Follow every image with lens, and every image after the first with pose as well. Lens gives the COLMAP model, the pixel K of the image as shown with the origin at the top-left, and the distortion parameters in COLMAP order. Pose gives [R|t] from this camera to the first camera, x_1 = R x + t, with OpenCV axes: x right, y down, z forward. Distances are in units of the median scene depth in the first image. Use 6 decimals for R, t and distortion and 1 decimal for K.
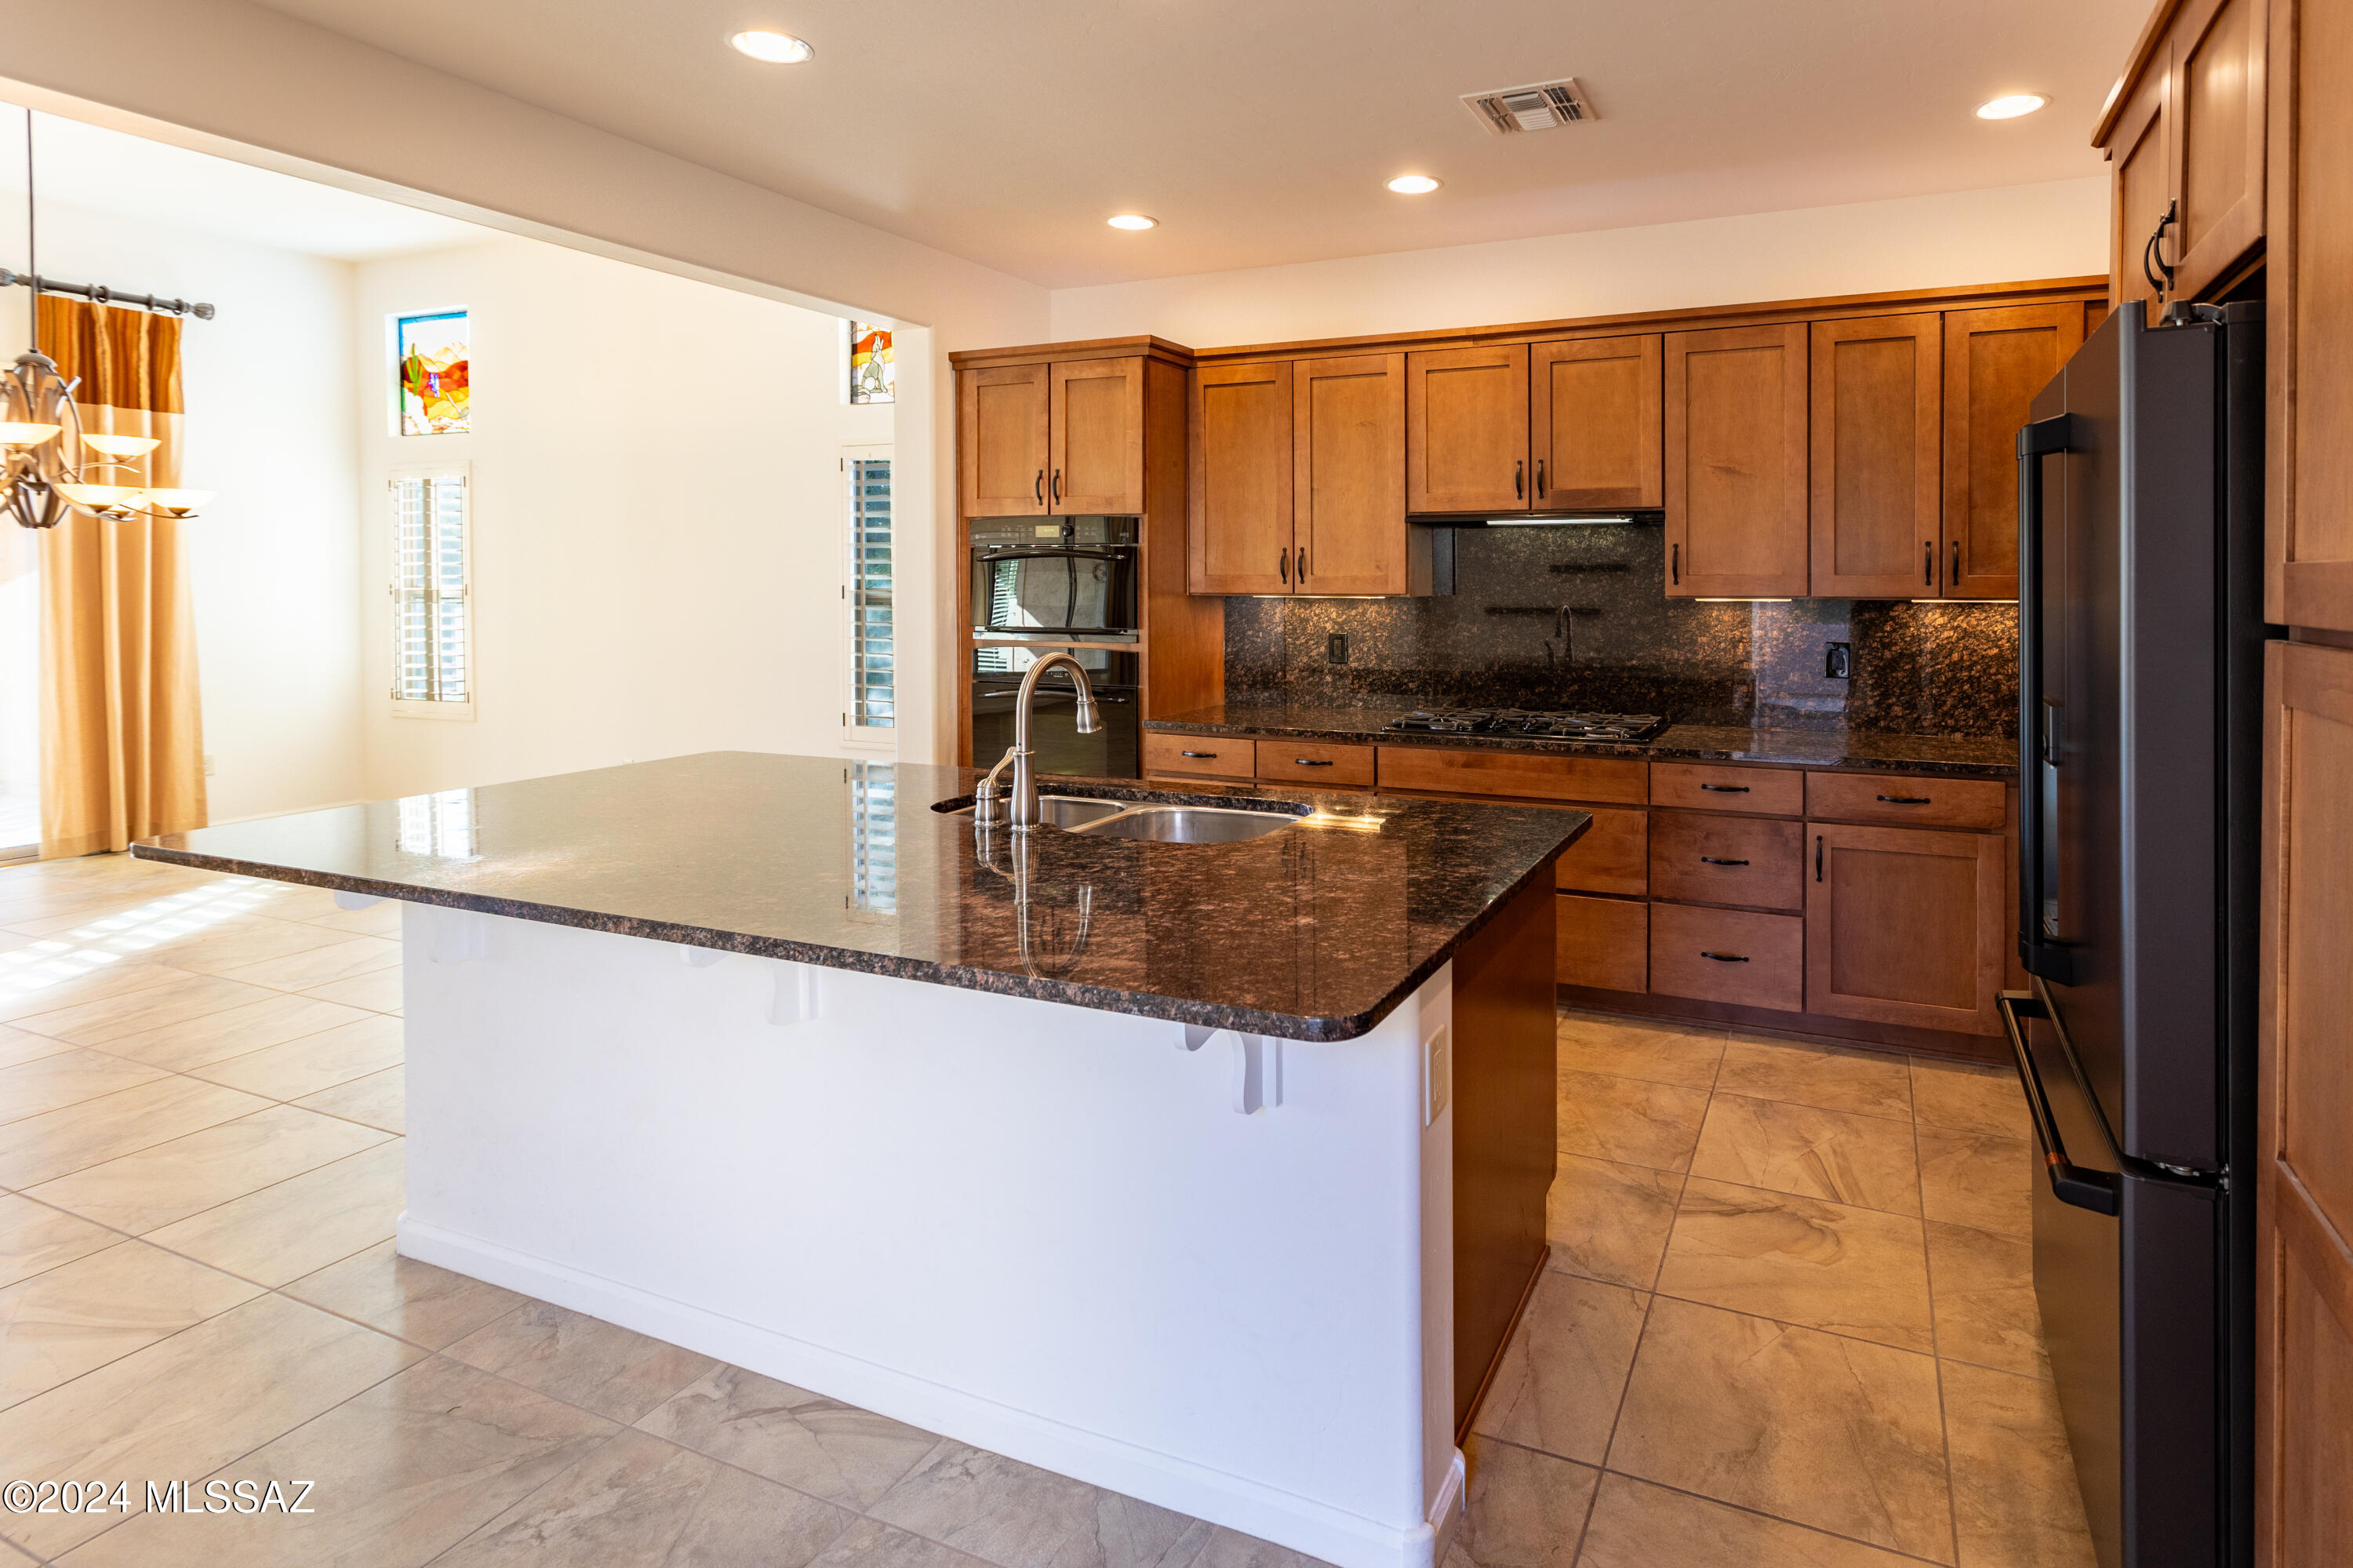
lens RADIAL K [[1185.2, 0, 1363.4], [0, 1185.2, 573.3], [0, 0, 1]] dist [0.002656, 0.000889]
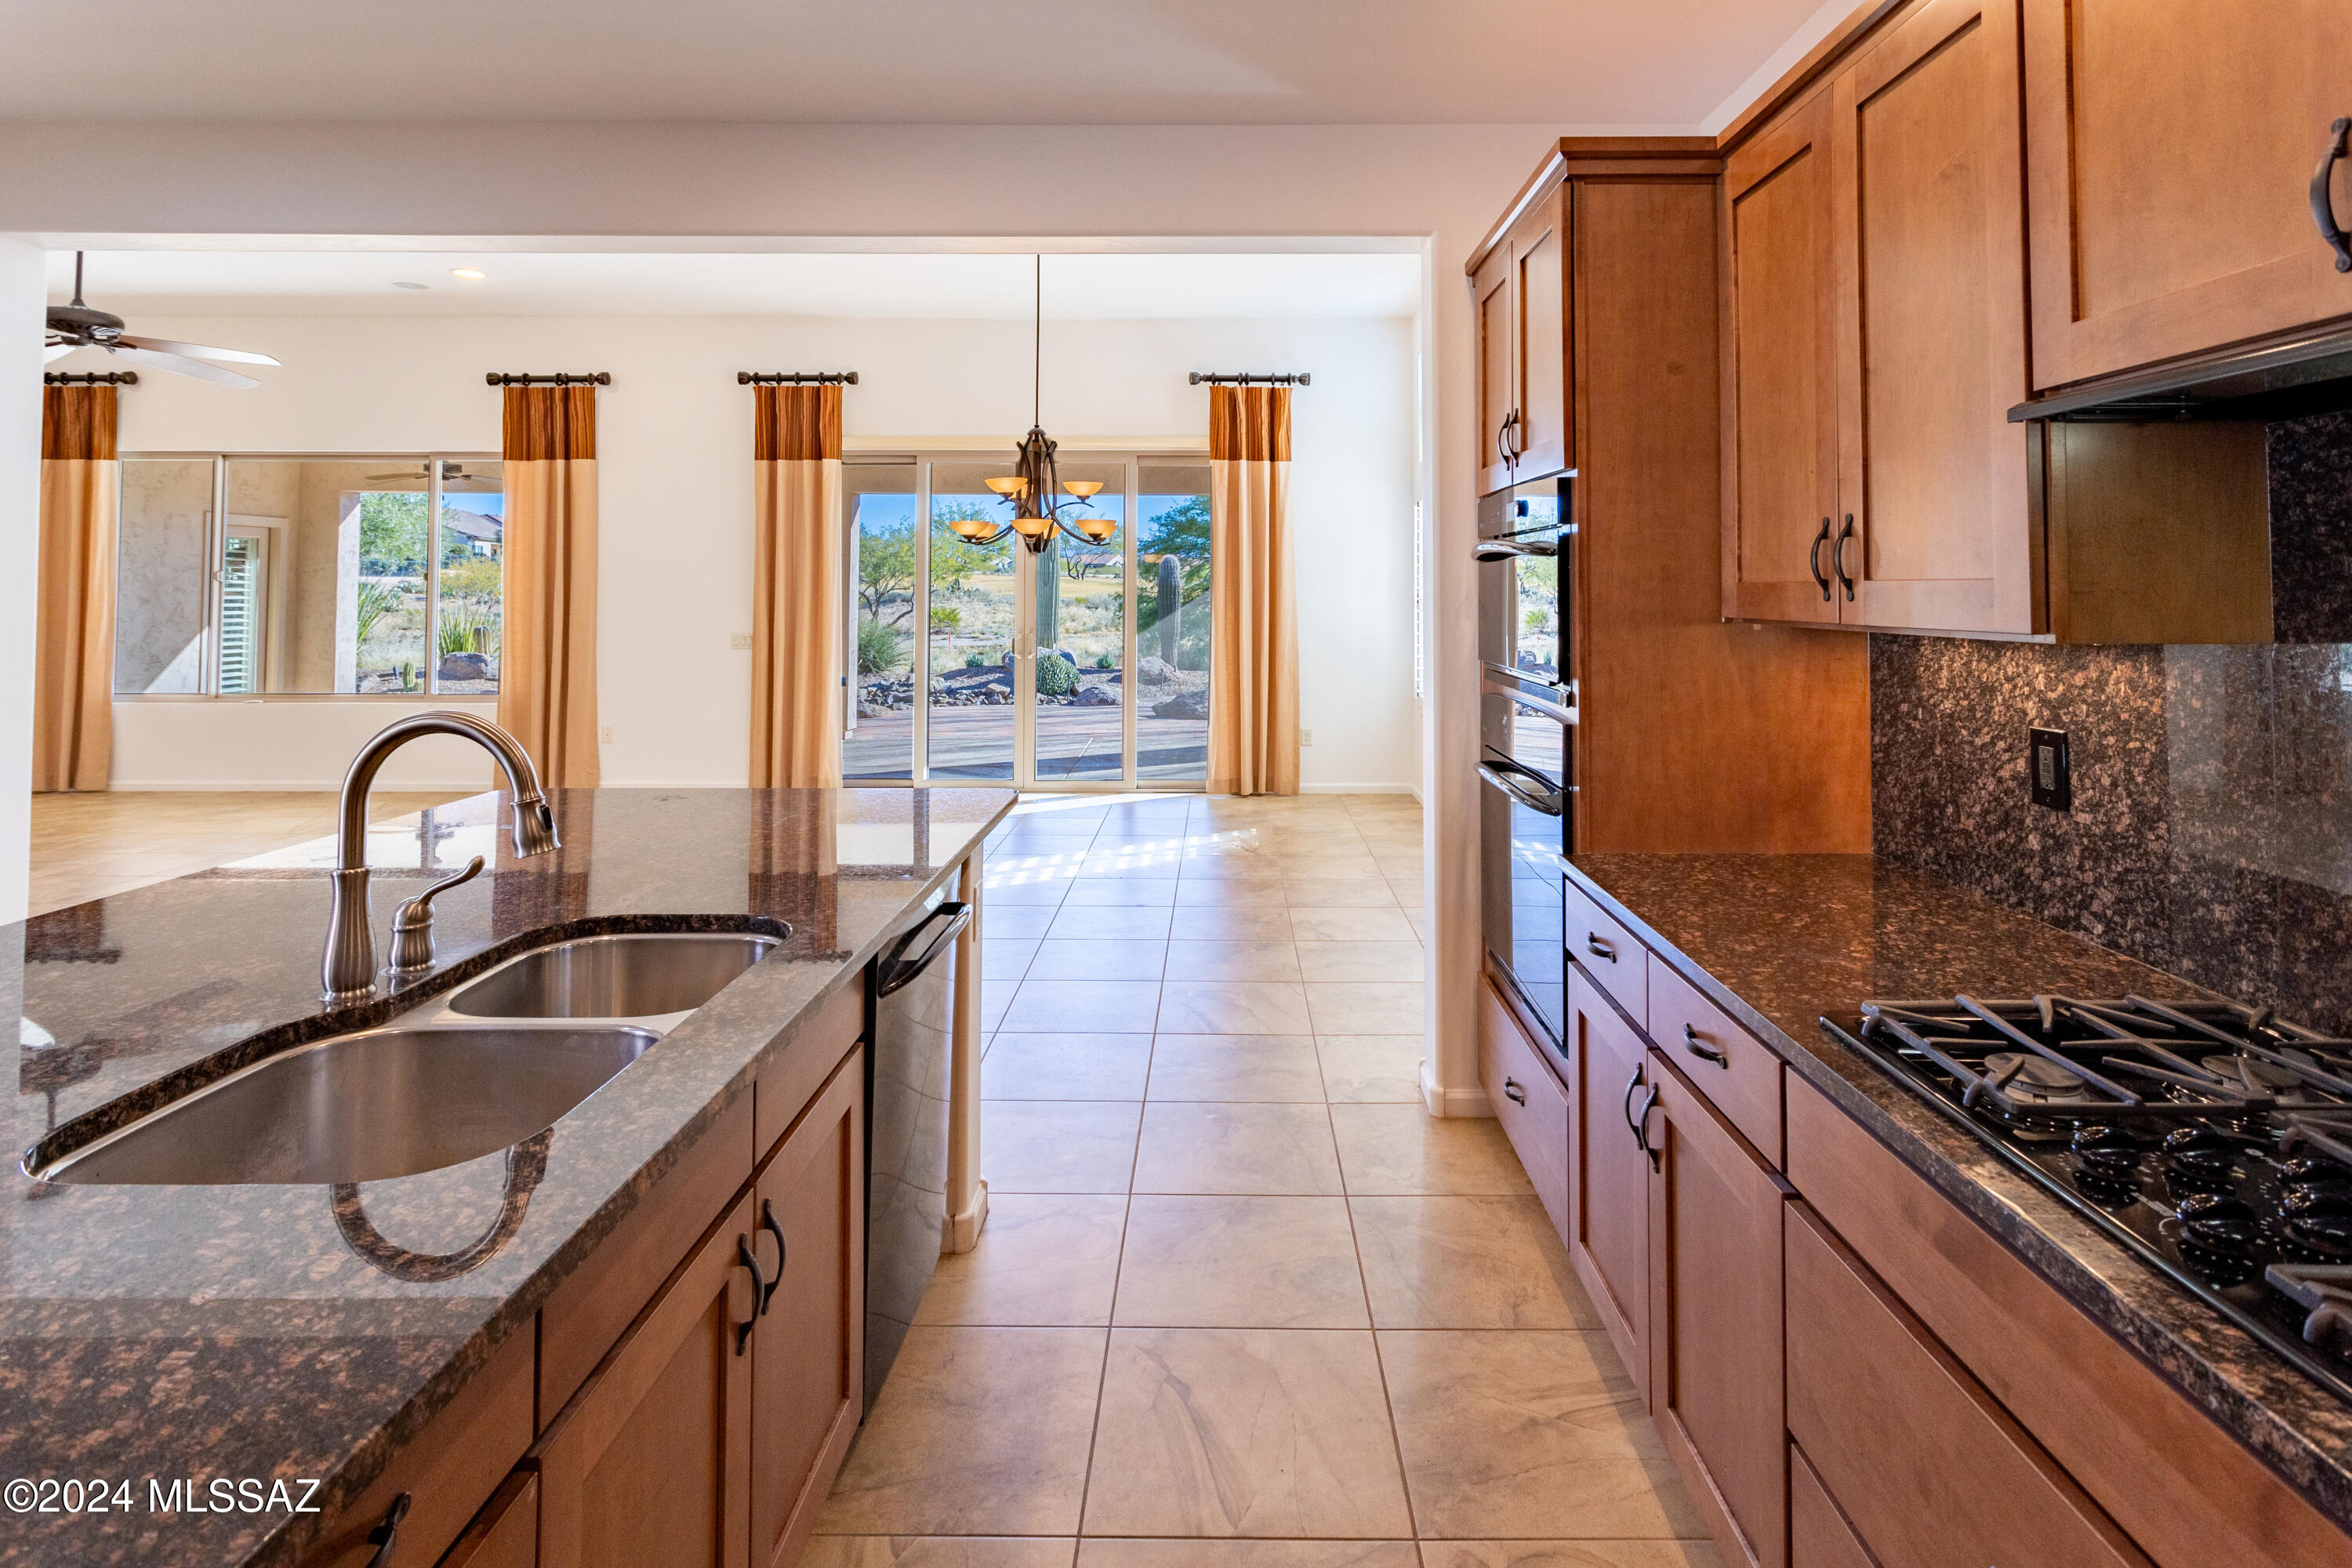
lens RADIAL K [[1184.7, 0, 1210.6], [0, 1184.7, 560.3], [0, 0, 1]] dist [0.002656, 0.000889]
pose [[0.378307, -0.021499, -0.925431, 0.253434], [0.004614, 0.999762, -0.021340, 0.002286], [0.925669, 0.003803, 0.378316, 0.642617]]
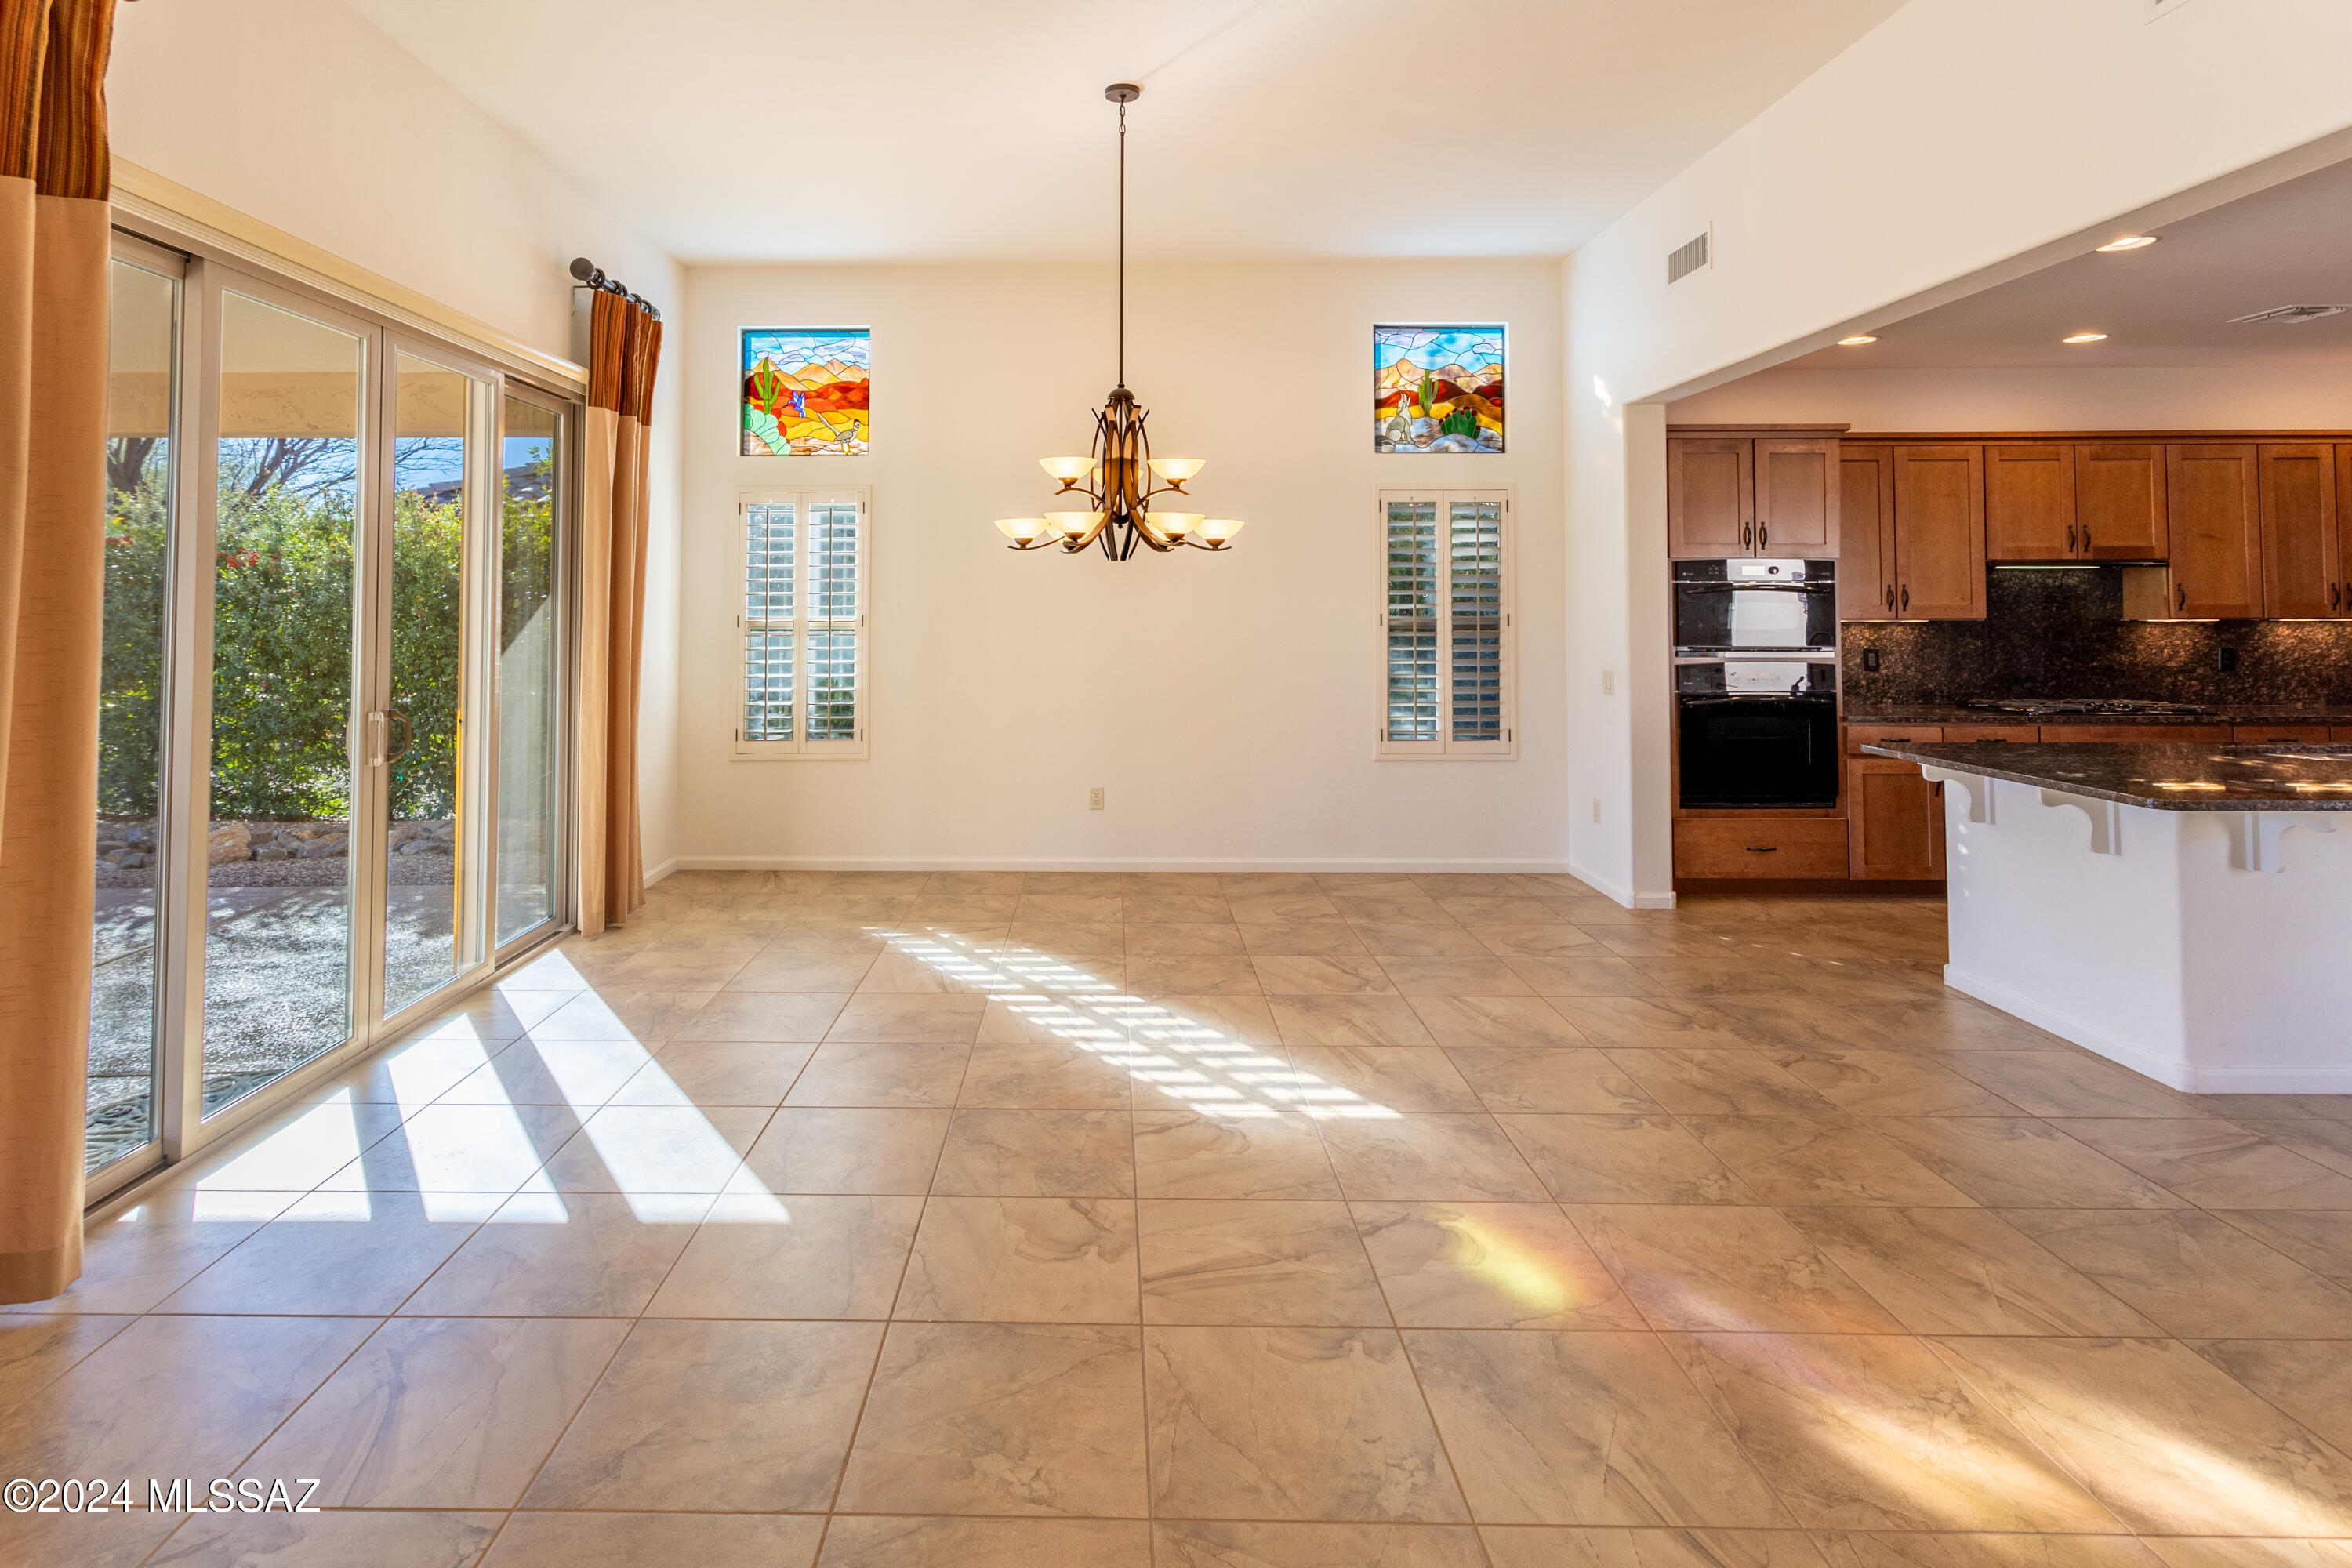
lens RADIAL K [[1184.7, 0, 1086.6], [0, 1184.7, 565.7], [0, 0, 1]] dist [0.002656, 0.000889]
pose [[0.936586, 0.009541, 0.350308, -1.415814], [0.000296, 0.999607, -0.028016, -0.005130], [-0.350438, 0.026343, 0.936216, 0.061584]]
